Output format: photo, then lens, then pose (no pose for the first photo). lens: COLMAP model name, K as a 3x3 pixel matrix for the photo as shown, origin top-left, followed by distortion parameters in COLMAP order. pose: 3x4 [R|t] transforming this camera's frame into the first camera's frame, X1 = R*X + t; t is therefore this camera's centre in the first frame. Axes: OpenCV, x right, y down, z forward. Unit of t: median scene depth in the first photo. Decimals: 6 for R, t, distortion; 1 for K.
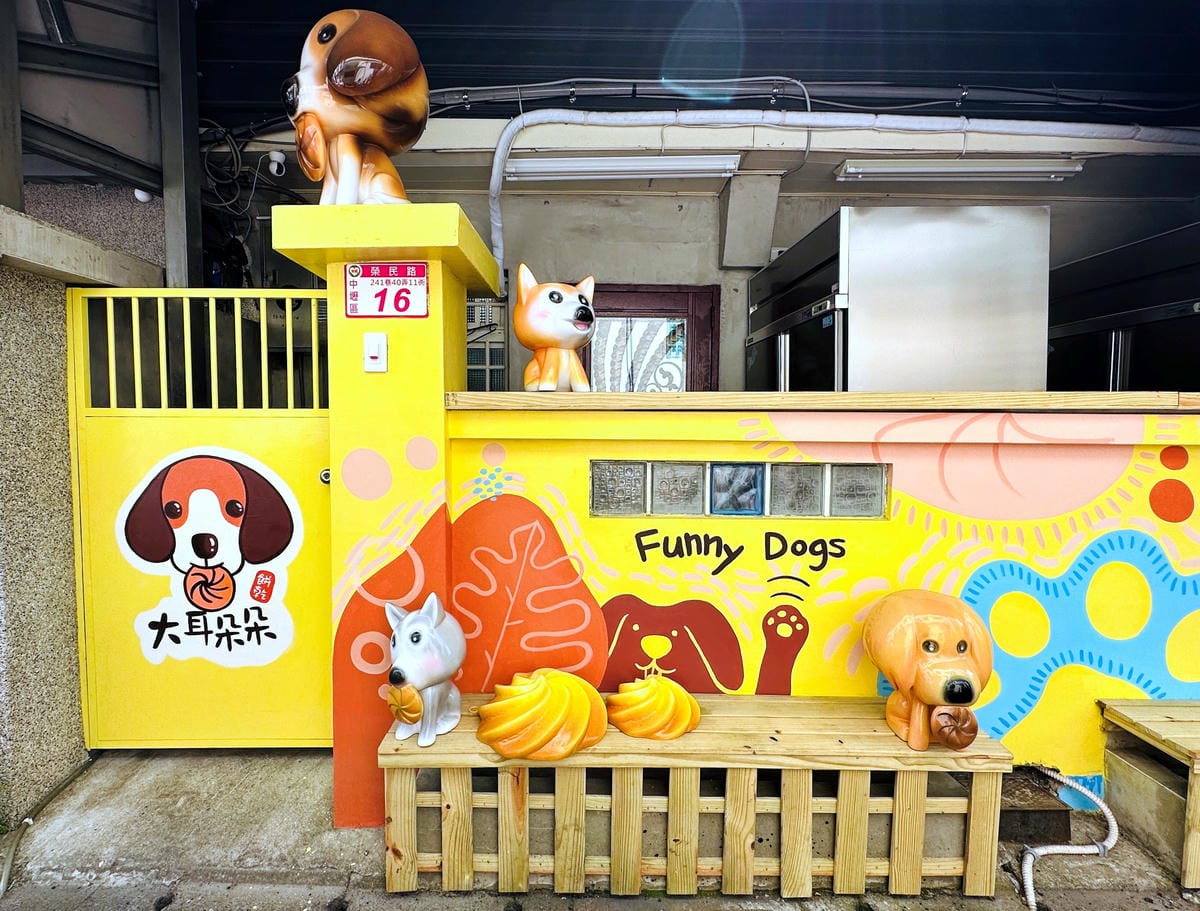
lens RADIAL K [[616.0, 0, 580.6], [0, 616.0, 460.4], [0, 0, 1]] dist [-0.000988, -0.000225]
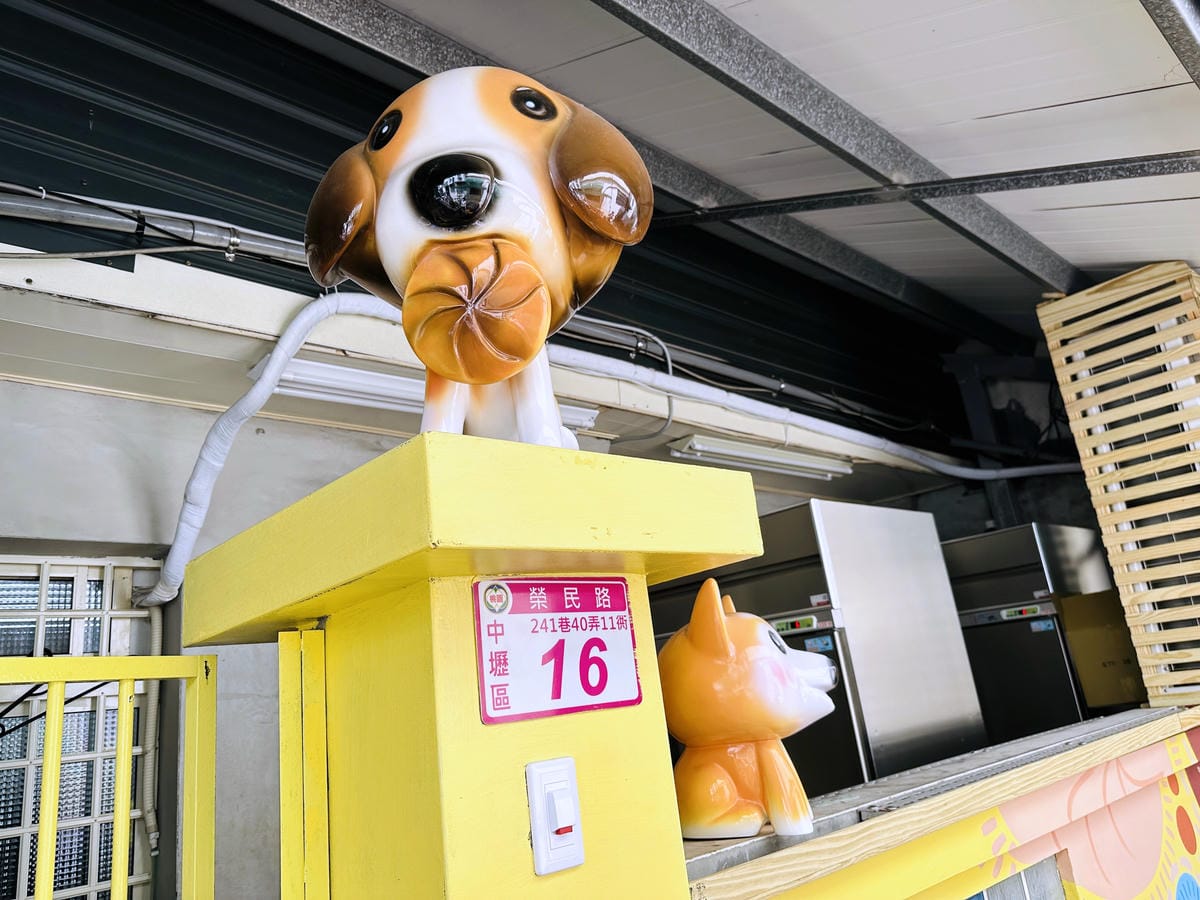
lens RADIAL K [[847.7, 0, 607.9], [0, 847.7, 450.0], [0, 0, 1]] dist [0.046782, -0.044807]
pose [[0.730232, 0.110985, 0.674125, -0.589458], [0.154398, 0.934381, -0.321081, -0.180718], [-0.665525, 0.338547, 0.665179, 0.481000]]
